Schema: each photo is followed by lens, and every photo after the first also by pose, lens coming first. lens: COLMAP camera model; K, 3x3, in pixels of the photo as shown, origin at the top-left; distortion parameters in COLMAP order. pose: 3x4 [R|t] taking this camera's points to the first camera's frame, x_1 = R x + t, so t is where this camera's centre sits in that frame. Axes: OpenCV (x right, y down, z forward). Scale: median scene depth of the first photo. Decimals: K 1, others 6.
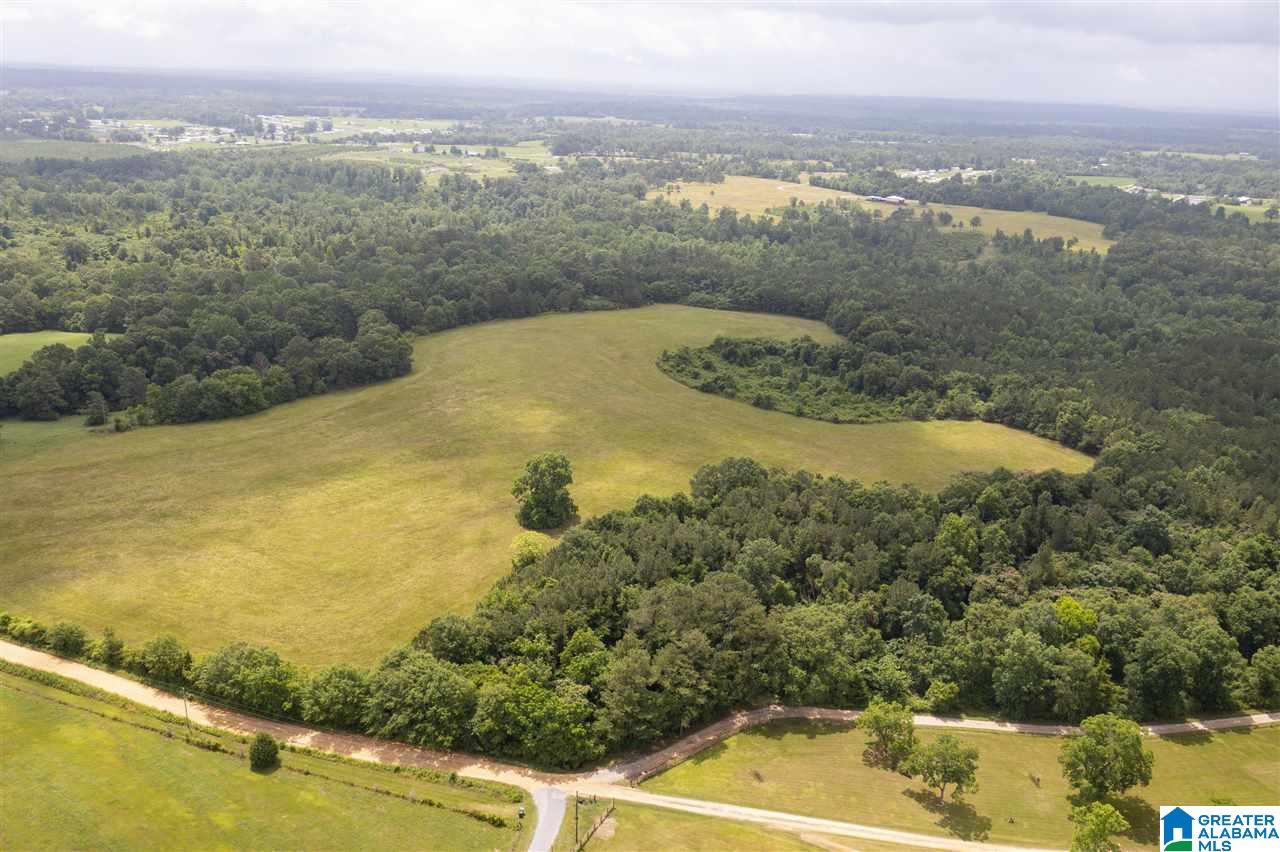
lens RADIAL K [[1019.5, 0, 636.0], [0, 1019.5, 423.6], [0, 0, 1]] dist [-0.005744, 0.010658]
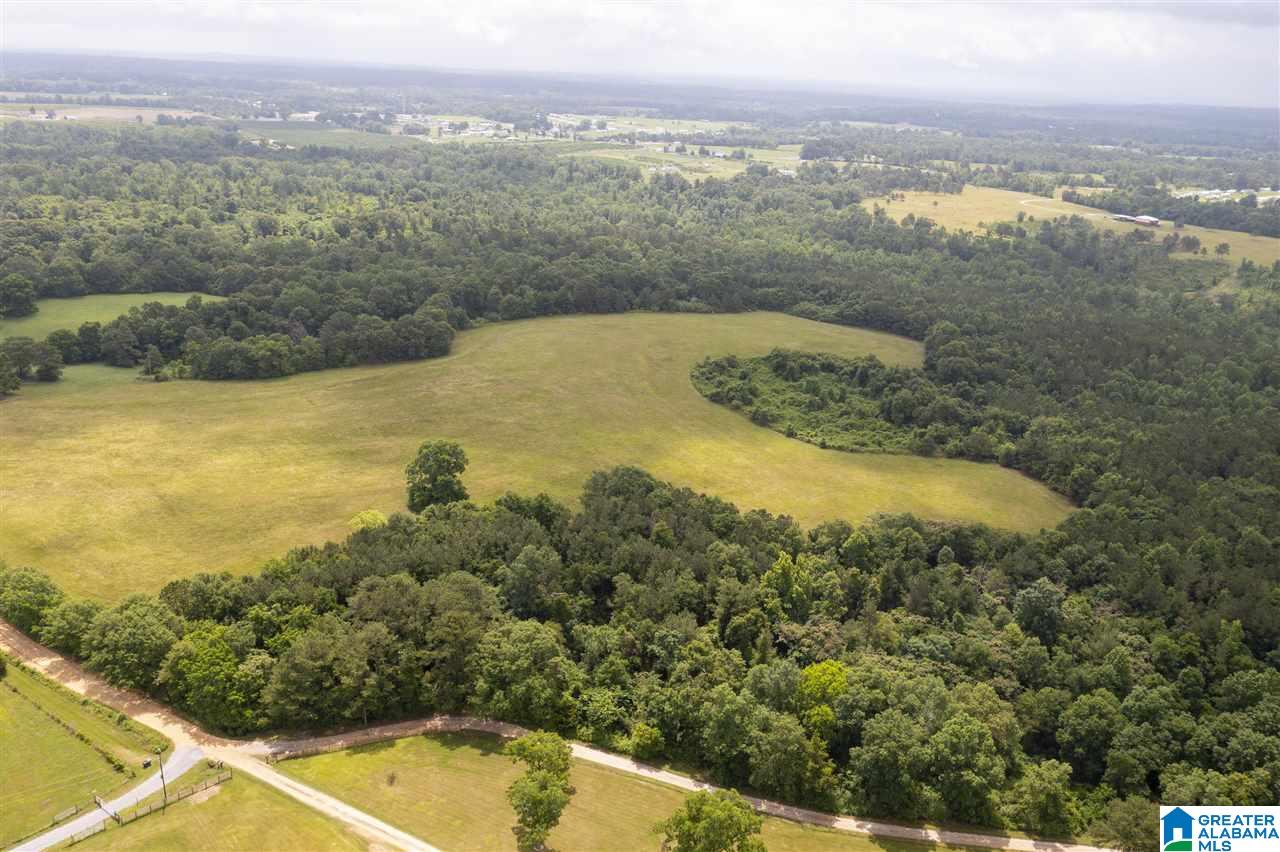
lens RADIAL K [[1019.5, 0, 636.5], [0, 1019.5, 426.0], [0, 0, 1]] dist [-0.005744, 0.010658]
pose [[0.951745, 0.107506, -0.287444, 0.209301], [-0.108051, 0.994047, 0.014017, -0.010425], [0.287240, 0.017718, 0.957695, 0.045423]]
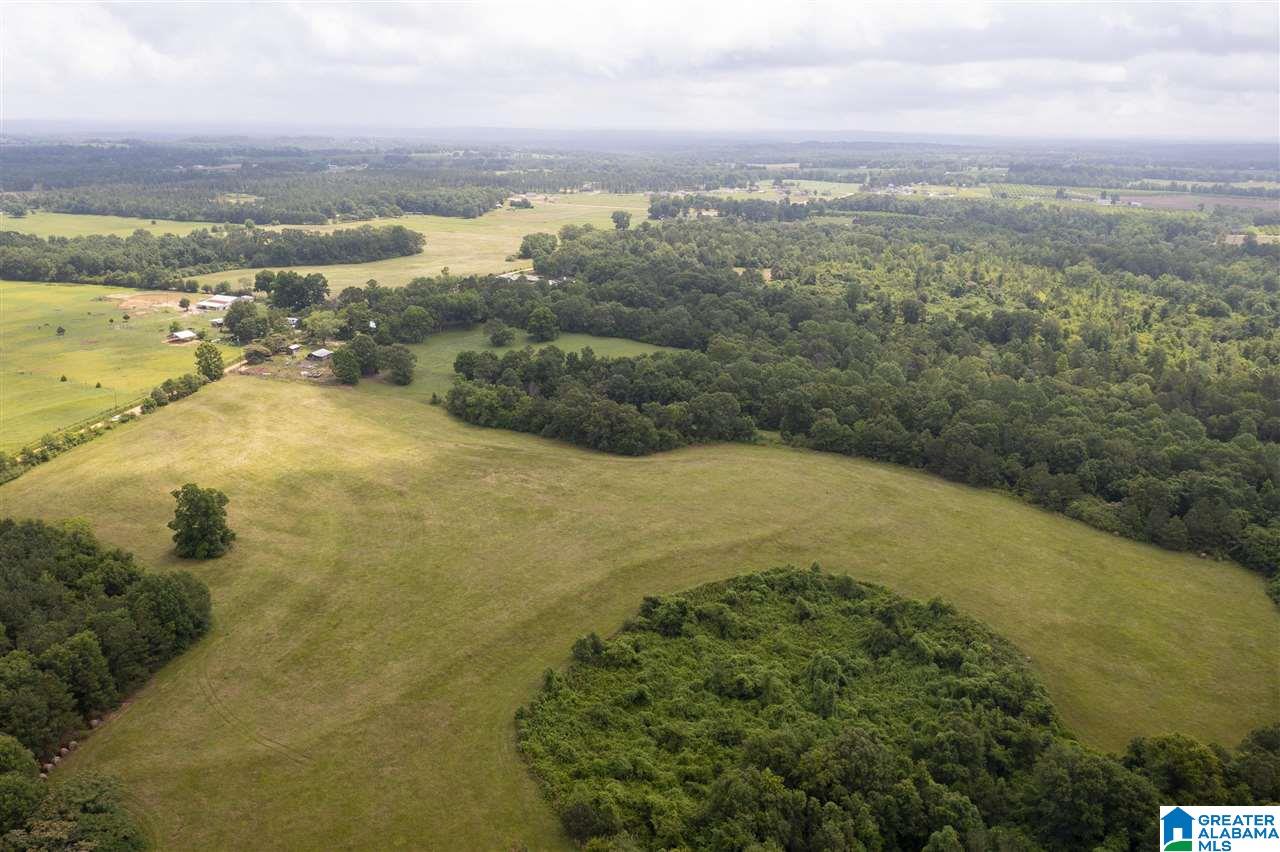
lens RADIAL K [[1019.5, 0, 642.0], [0, 1019.5, 429.0], [0, 0, 1]] dist [-0.005744, 0.010658]
pose [[0.128642, 0.253761, -0.958674, 0.478194], [-0.328943, 0.922896, 0.200150, -0.194139], [0.935547, 0.289602, 0.202196, 0.636260]]
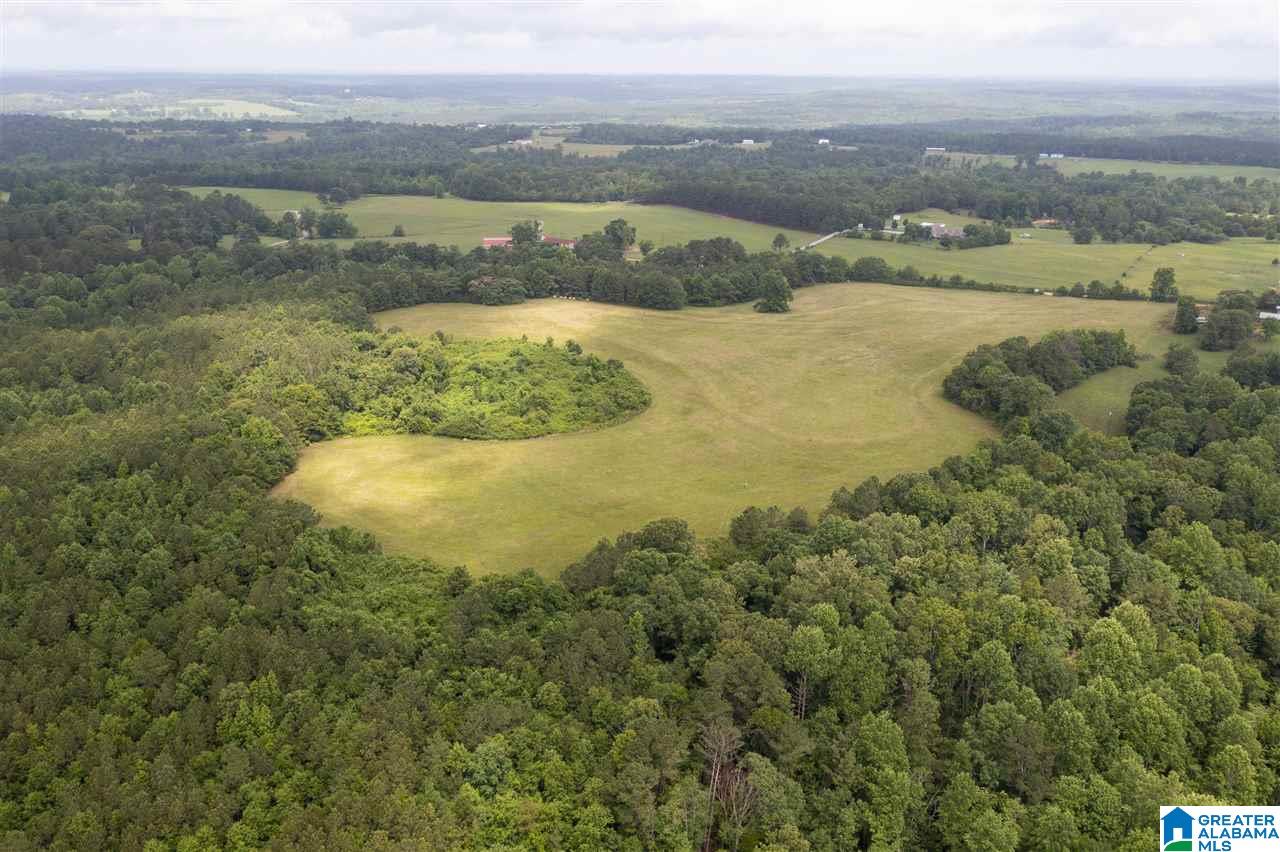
lens RADIAL K [[1019.5, 0, 639.6], [0, 1019.5, 426.8], [0, 0, 1]] dist [-0.005744, 0.010658]
pose [[-0.981472, -0.101713, 0.162380, -0.084235], [0.020644, 0.786400, 0.617373, -0.441565], [-0.190490, 0.609286, -0.769730, 1.341184]]
